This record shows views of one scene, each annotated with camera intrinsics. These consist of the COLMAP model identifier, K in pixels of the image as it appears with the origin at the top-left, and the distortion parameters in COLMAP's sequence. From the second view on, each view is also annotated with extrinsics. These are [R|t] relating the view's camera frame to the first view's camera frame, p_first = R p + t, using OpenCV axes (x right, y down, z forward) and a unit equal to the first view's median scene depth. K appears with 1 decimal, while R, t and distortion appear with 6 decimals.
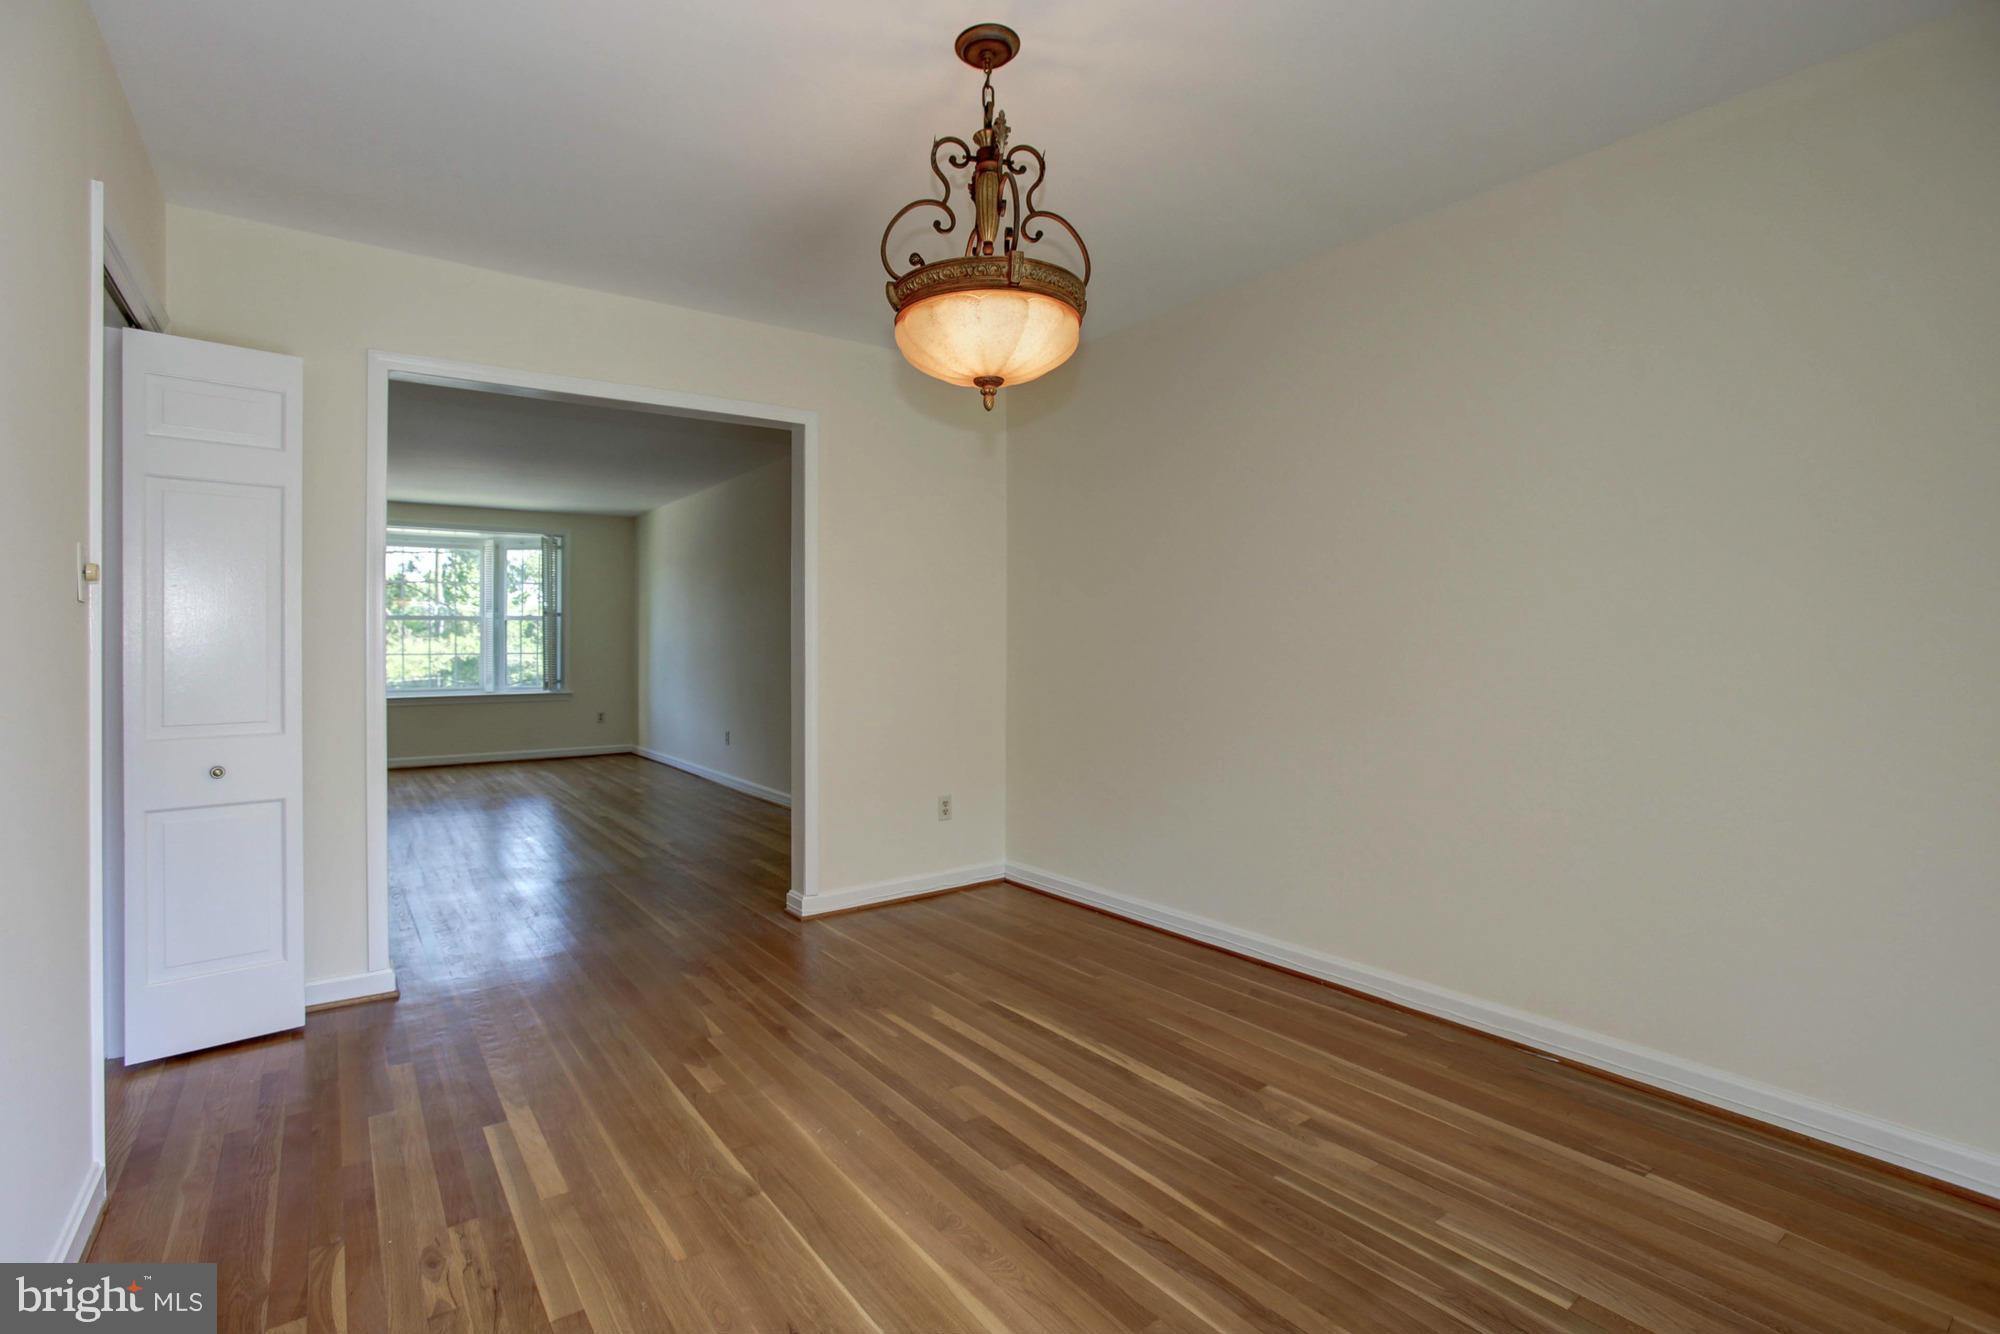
lens RADIAL K [[931.1, 0, 988.5], [0, 931.1, 655.8], [0, 0, 1]] dist [0.031347, 0.000883]
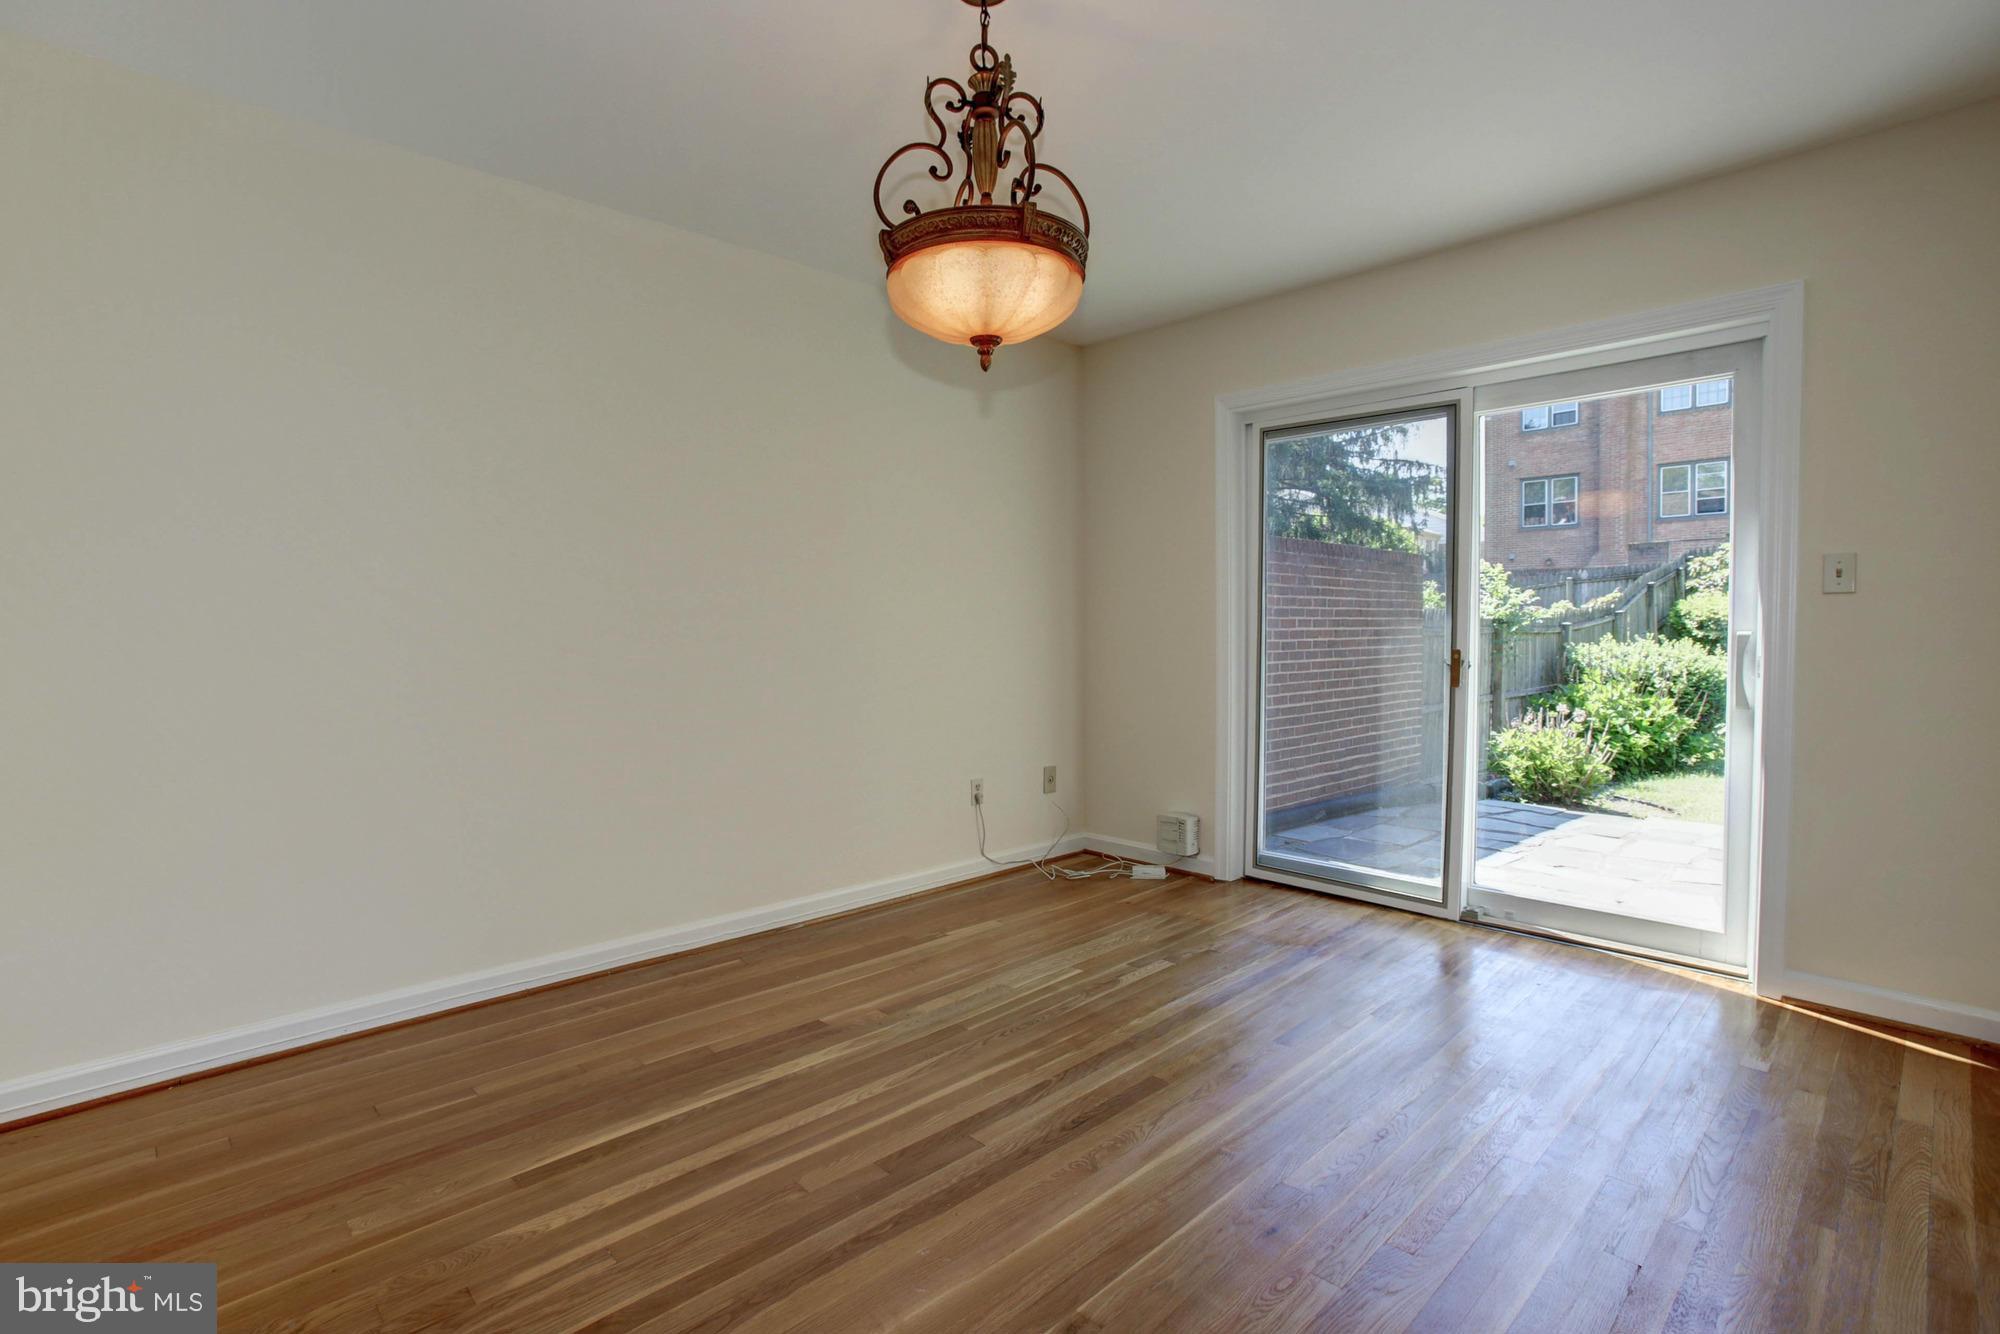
lens RADIAL K [[931.1, 0, 991.3], [0, 931.1, 669.8], [0, 0, 1]] dist [0.031347, 0.000883]
pose [[-0.138214, -0.023305, 0.990128, -0.833668], [-0.001754, 0.999727, 0.023286, 0.029295], [-0.990401, 0.001482, -0.138217, 1.002823]]
